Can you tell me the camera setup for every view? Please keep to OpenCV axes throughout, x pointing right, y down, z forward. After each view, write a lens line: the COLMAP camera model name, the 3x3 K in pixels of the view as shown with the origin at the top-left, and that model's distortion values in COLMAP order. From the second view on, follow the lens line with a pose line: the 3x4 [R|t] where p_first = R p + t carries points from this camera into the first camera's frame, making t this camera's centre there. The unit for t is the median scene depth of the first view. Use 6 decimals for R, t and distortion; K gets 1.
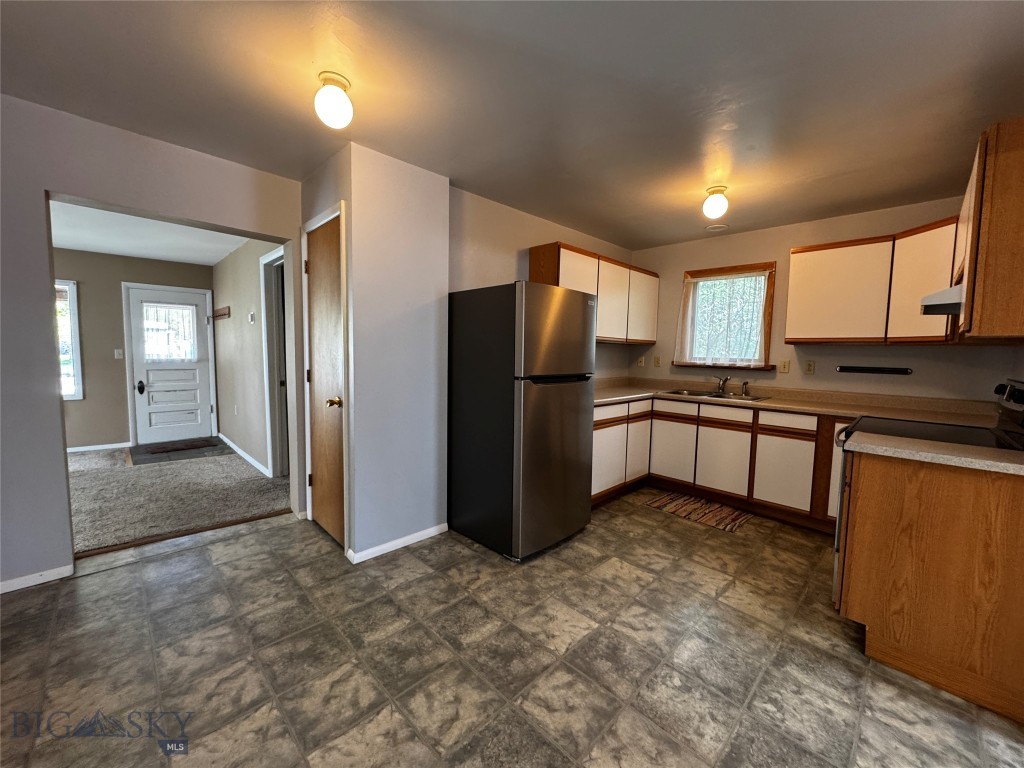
lens RADIAL K [[408.0, 0, 513.2], [0, 408.0, 384.6], [0, 0, 1]] dist [-0.001659, -0.000050]
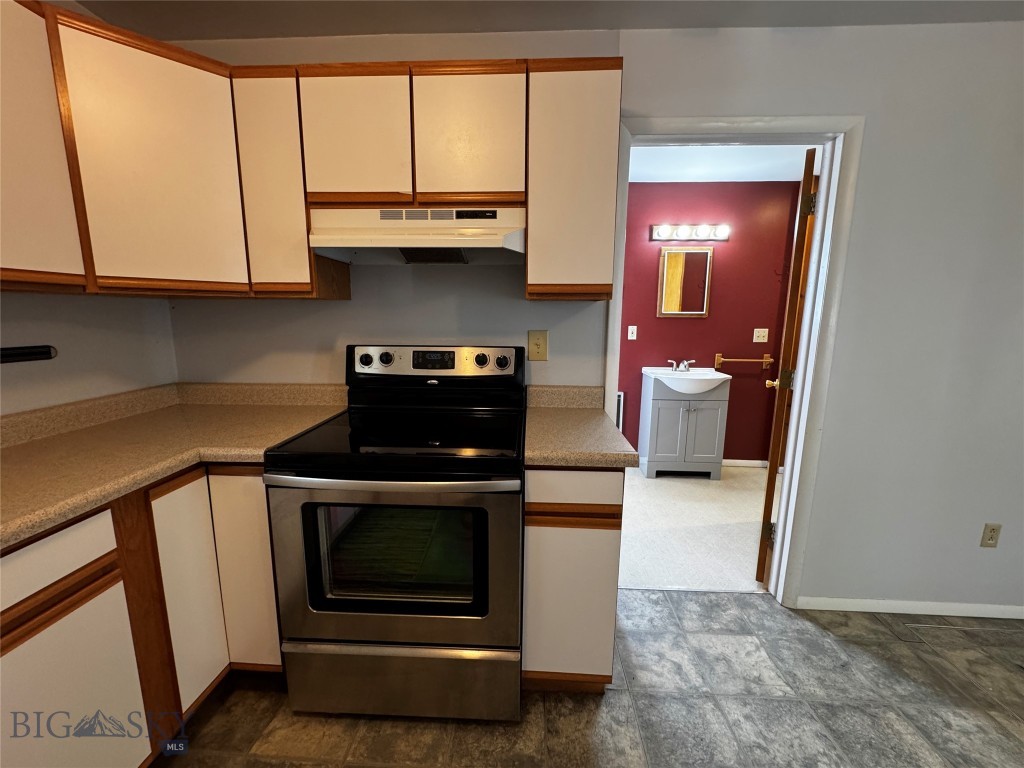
lens RADIAL K [[408.0, 0, 515.2], [0, 408.0, 383.3], [0, 0, 1]] dist [-0.001659, -0.000050]
pose [[-0.670087, -0.146927, 0.727596, 0.310947], [0.043536, 0.970748, 0.236122, -0.090784], [-0.741005, 0.189899, -0.644088, 0.999780]]
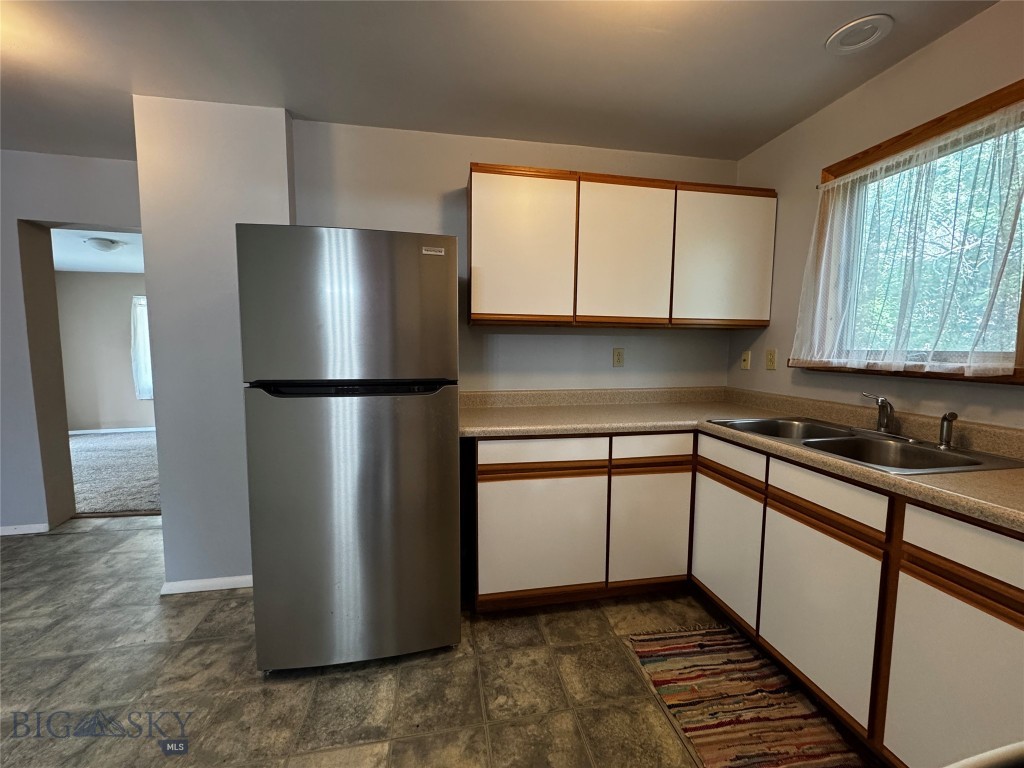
lens RADIAL K [[408.0, 0, 513.3], [0, 408.0, 384.9], [0, 0, 1]] dist [-0.001659, -0.000050]
pose [[0.825447, 0.035299, -0.563375, 0.598830], [-0.034839, 0.999326, 0.011569, -0.030804], [0.563404, 0.010078, 0.826120, 0.615259]]
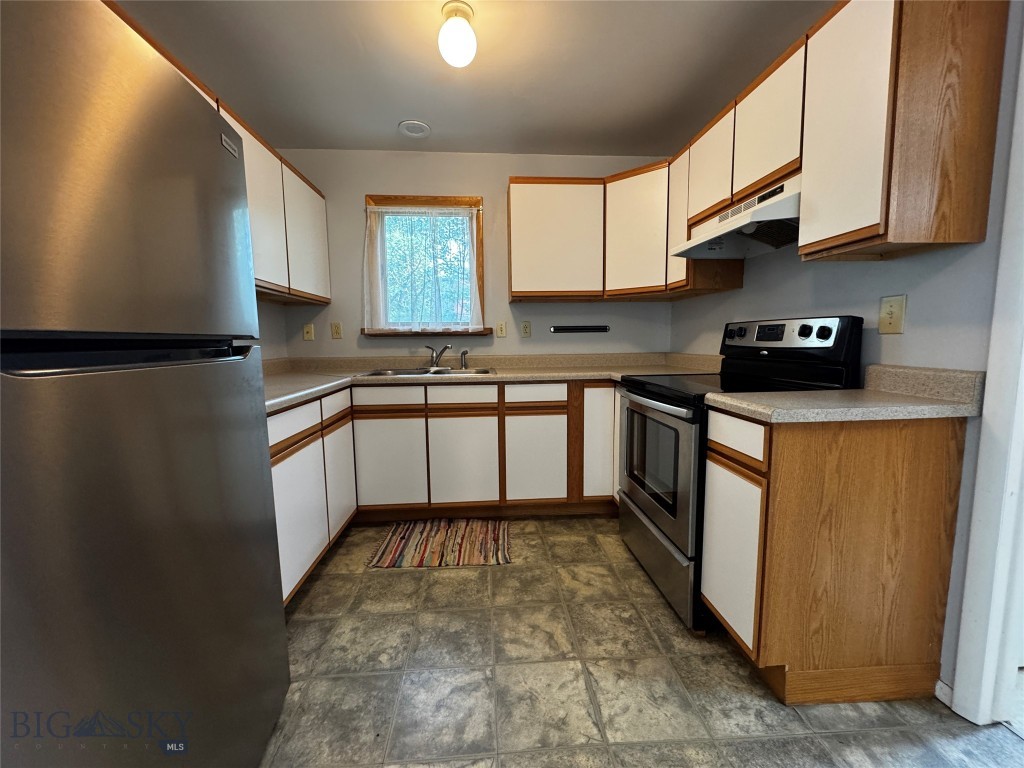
lens RADIAL K [[408.0, 0, 511.2], [0, 408.0, 382.5], [0, 0, 1]] dist [-0.001659, -0.000050]
pose [[0.651222, -0.108684, 0.751064, 0.055827], [0.089998, 0.993768, 0.065770, 0.013019], [-0.753532, 0.024763, 0.656945, 0.571790]]
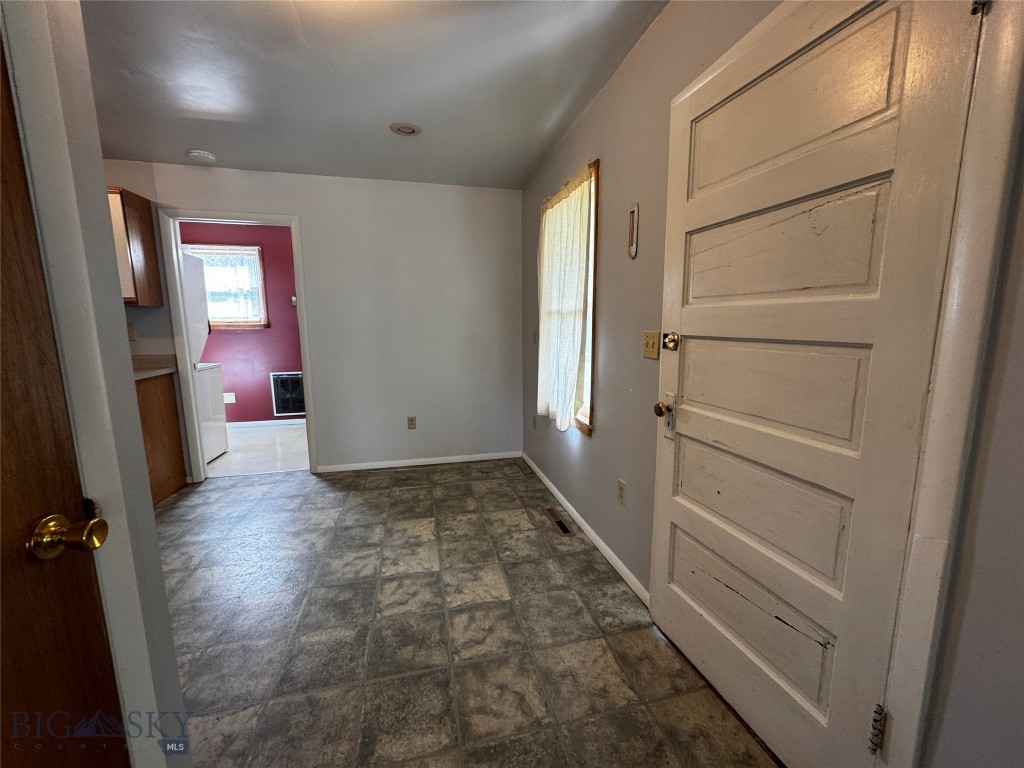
lens RADIAL K [[408.0, 0, 511.8], [0, 408.0, 383.2], [0, 0, 1]] dist [-0.001659, -0.000050]
pose [[-0.852261, -0.093804, 0.514638, -0.708232], [0.030351, 0.973267, 0.227662, -0.080500], [-0.522236, 0.209647, -0.826631, 0.949244]]
